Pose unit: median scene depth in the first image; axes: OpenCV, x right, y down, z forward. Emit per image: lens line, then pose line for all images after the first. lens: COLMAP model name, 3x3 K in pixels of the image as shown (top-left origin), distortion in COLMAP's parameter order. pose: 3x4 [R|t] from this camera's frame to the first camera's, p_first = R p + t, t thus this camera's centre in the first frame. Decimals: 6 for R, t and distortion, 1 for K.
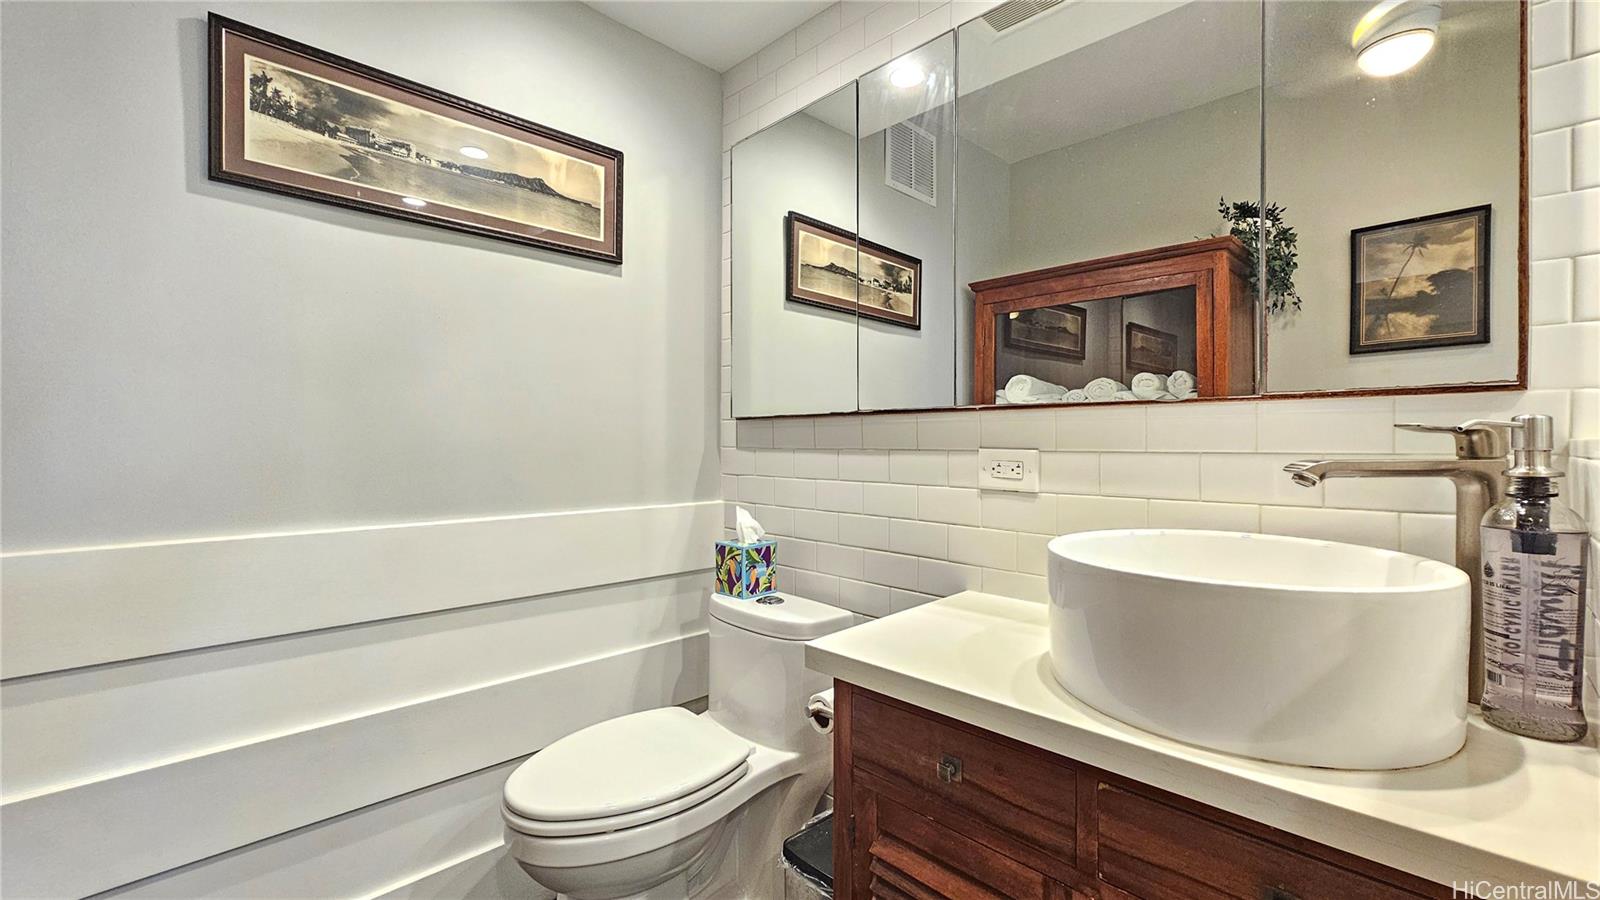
lens RADIAL K [[654.1, 0, 800.0], [0, 654.1, 450.0], [0, 0, 1]] dist [-0.001813, 0.000105]
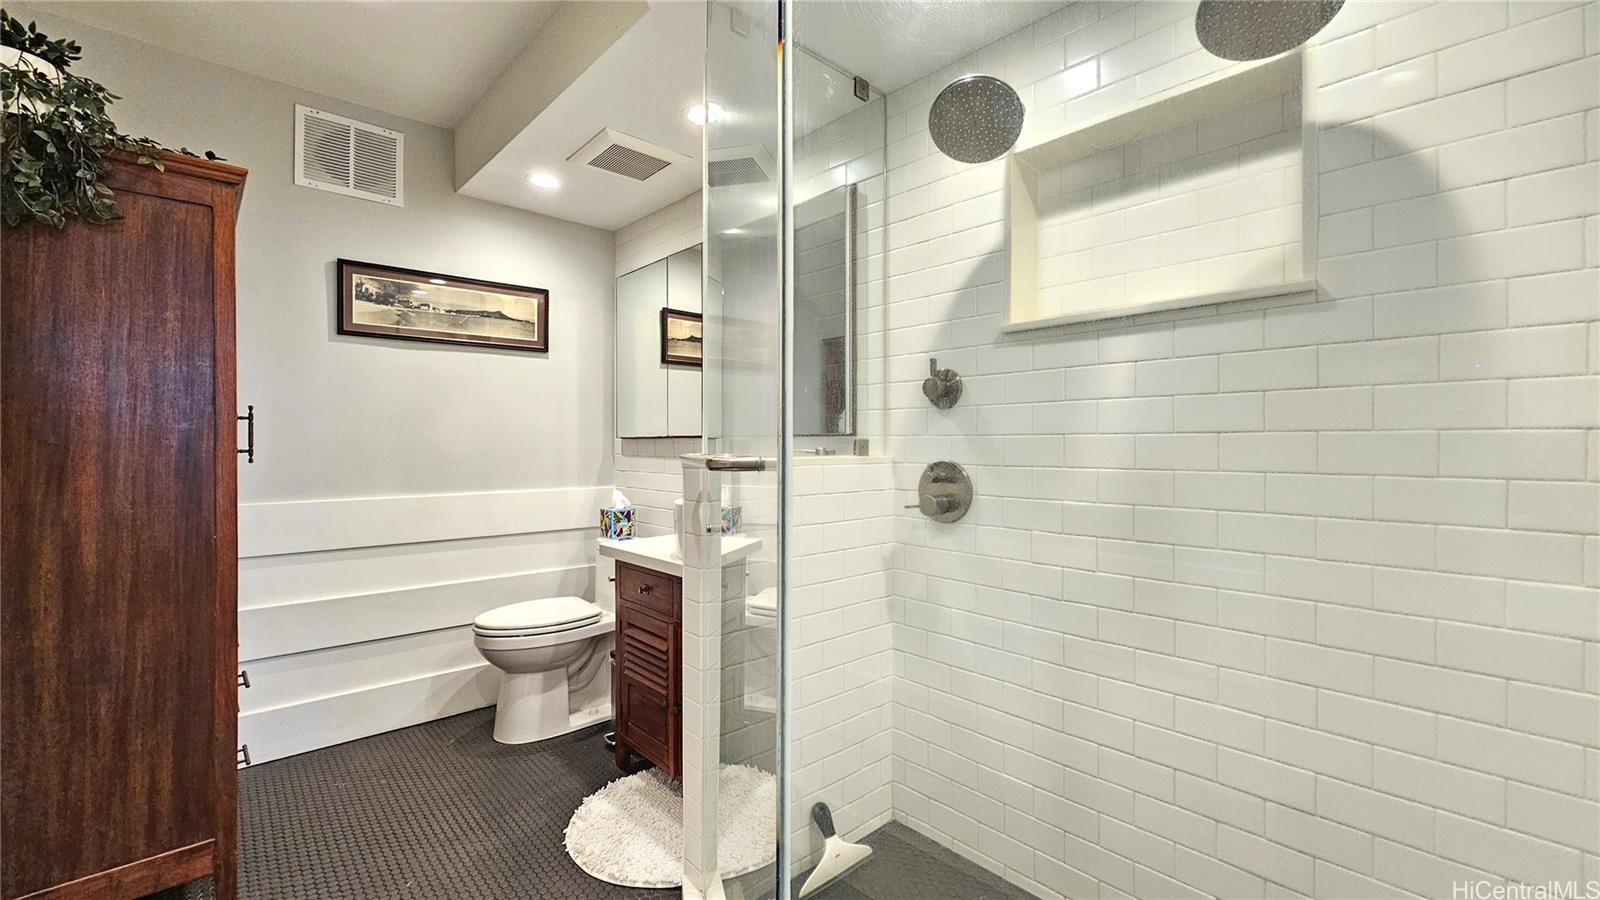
lens RADIAL K [[645.2, 0, 800.0], [0, 645.2, 450.0], [0, 0, 1]] dist [0.001421, 0.000012]
pose [[0.999761, -0.000152, -0.021853, 0.496151], [0.000291, 0.999980, 0.006325, -0.032051], [0.021852, -0.006330, 0.999741, -0.815584]]
